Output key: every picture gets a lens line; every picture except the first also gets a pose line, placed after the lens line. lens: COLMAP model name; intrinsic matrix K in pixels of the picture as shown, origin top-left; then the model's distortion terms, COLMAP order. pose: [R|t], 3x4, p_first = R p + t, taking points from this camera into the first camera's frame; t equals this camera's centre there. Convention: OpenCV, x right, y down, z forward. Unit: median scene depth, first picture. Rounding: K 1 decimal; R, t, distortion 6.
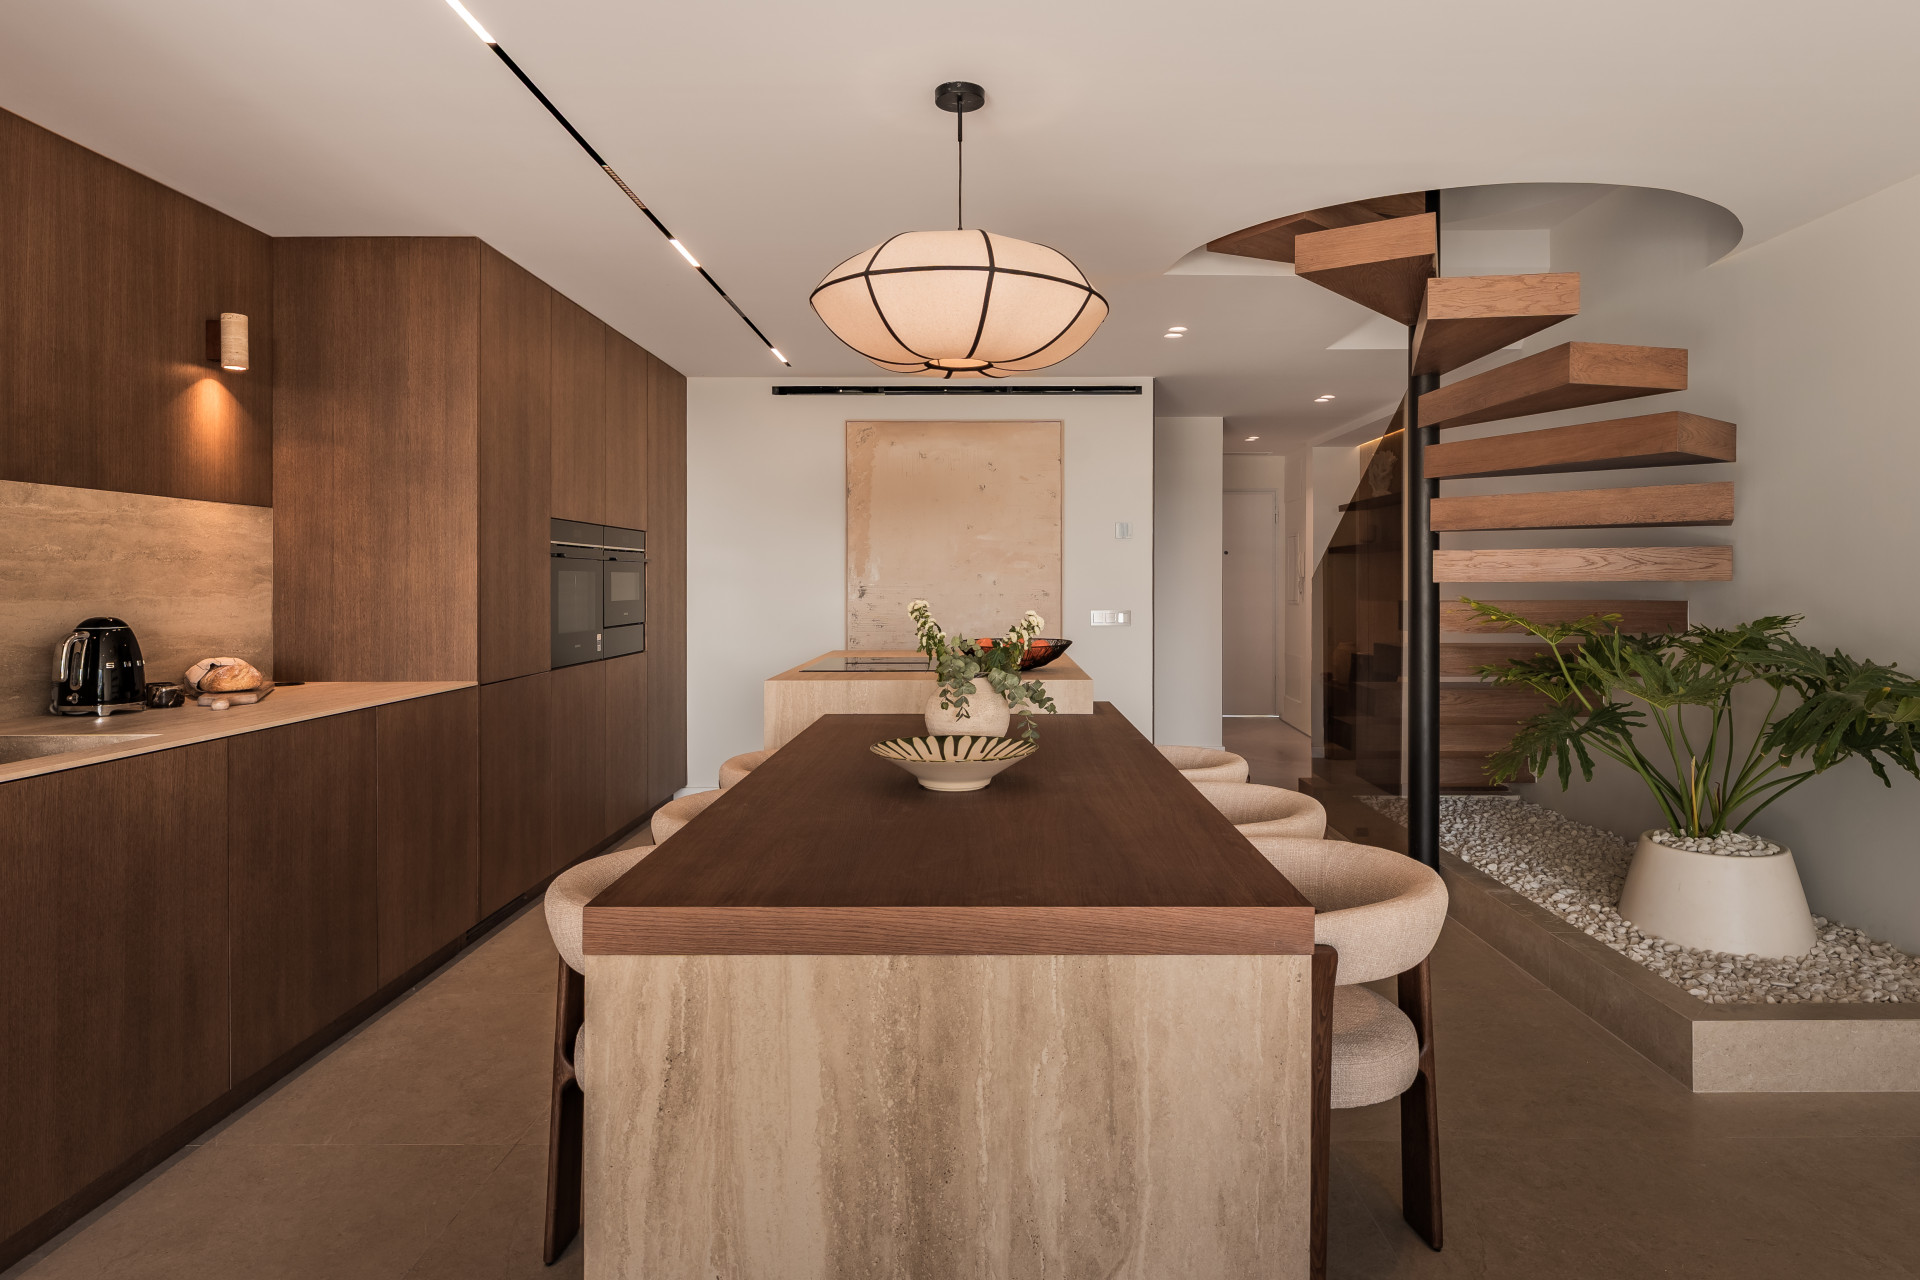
lens RADIAL K [[1094.7, 0, 1011.1], [0, 1094.7, 584.2], [0, 0, 1]] dist [-0.001199, 0.000347]
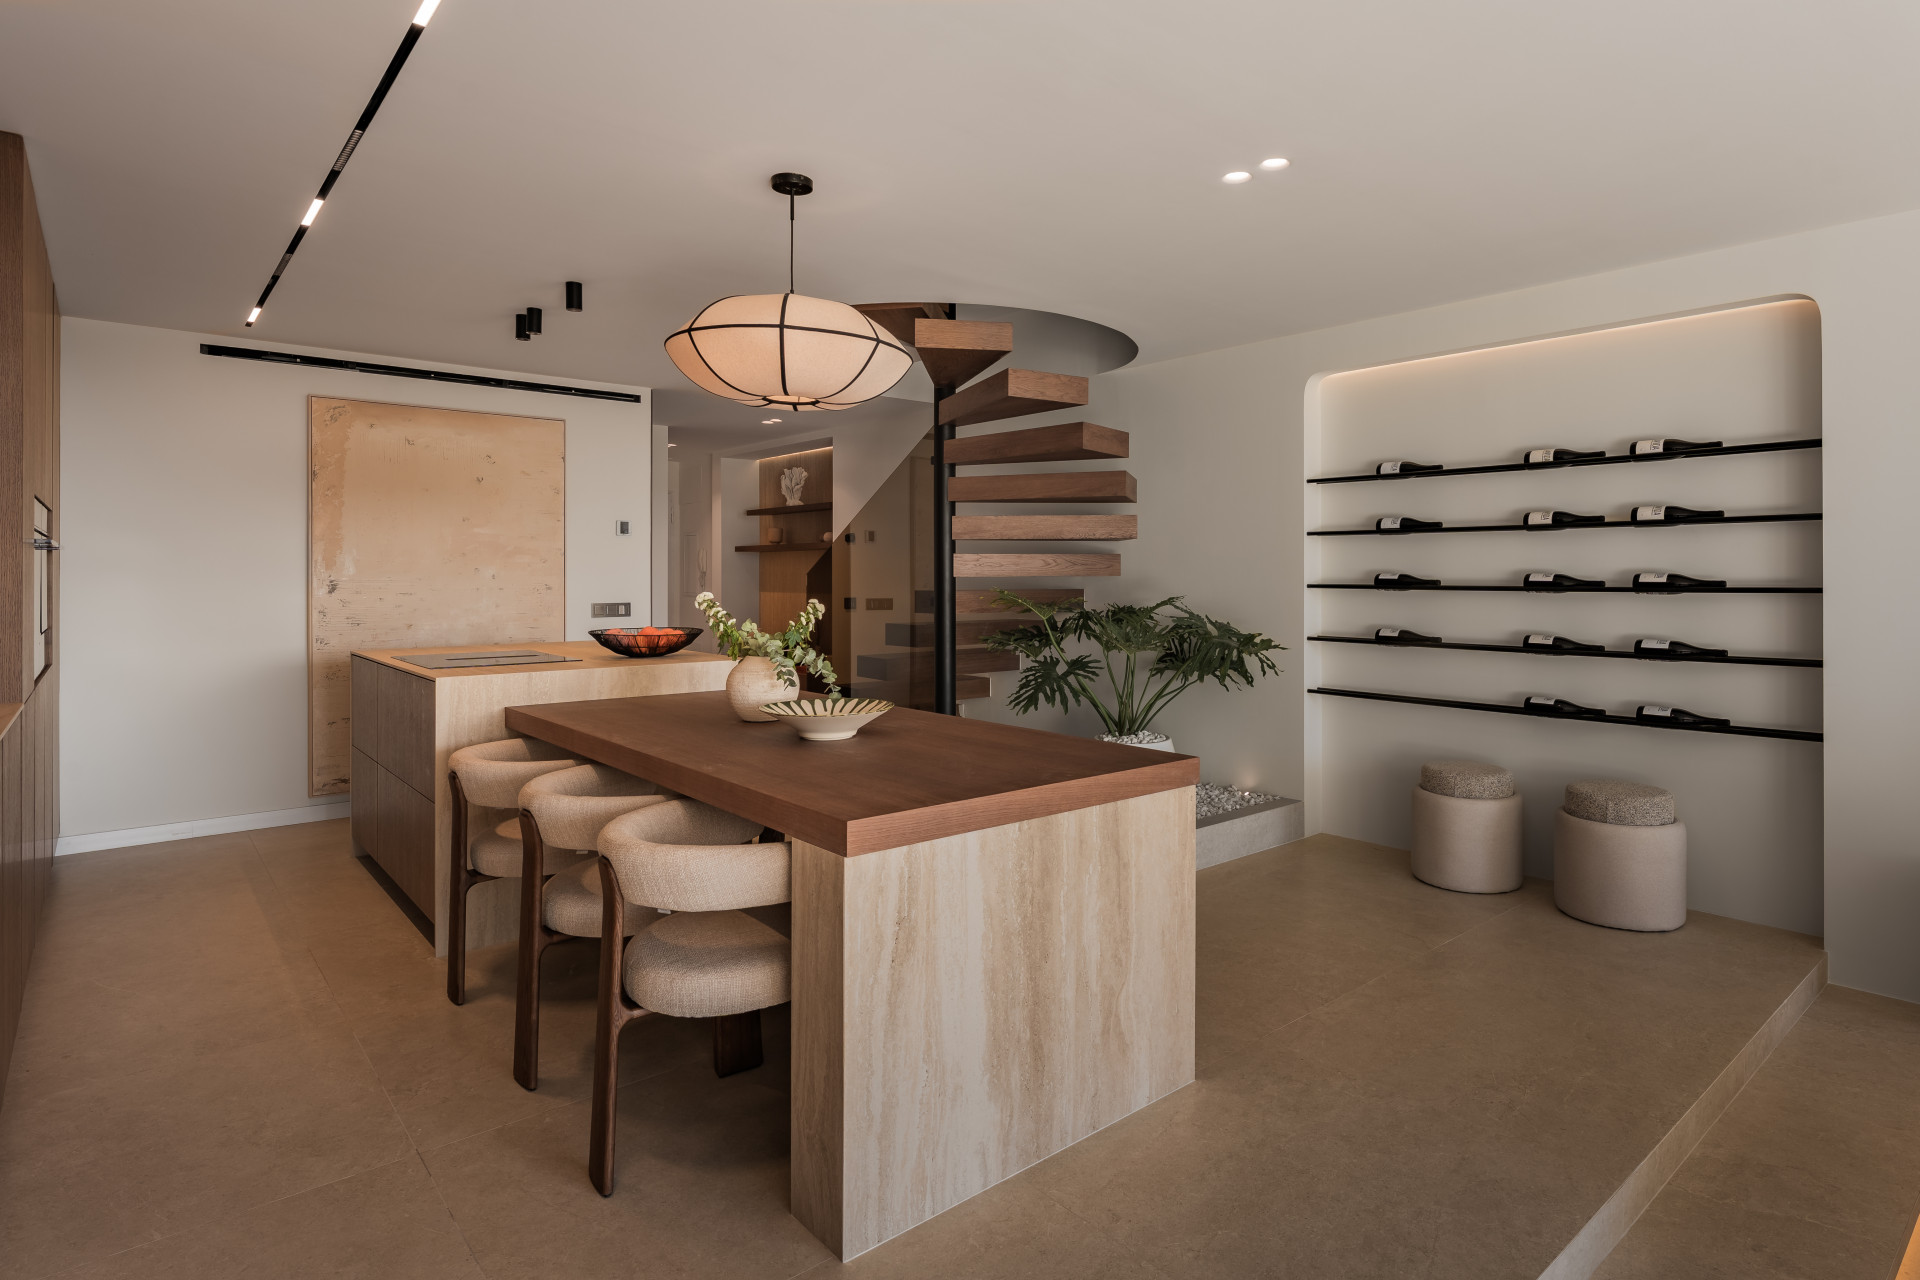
lens RADIAL K [[1024.1, 0, 1046.2], [0, 1024.1, 572.7], [0, 0, 1]] dist [-0.000523, -0.000164]
pose [[0.740899, 0.003722, 0.671606, -1.037264], [0.000169, 0.999984, -0.005729, 0.001264], [-0.671616, 0.004358, 0.740887, -0.080022]]
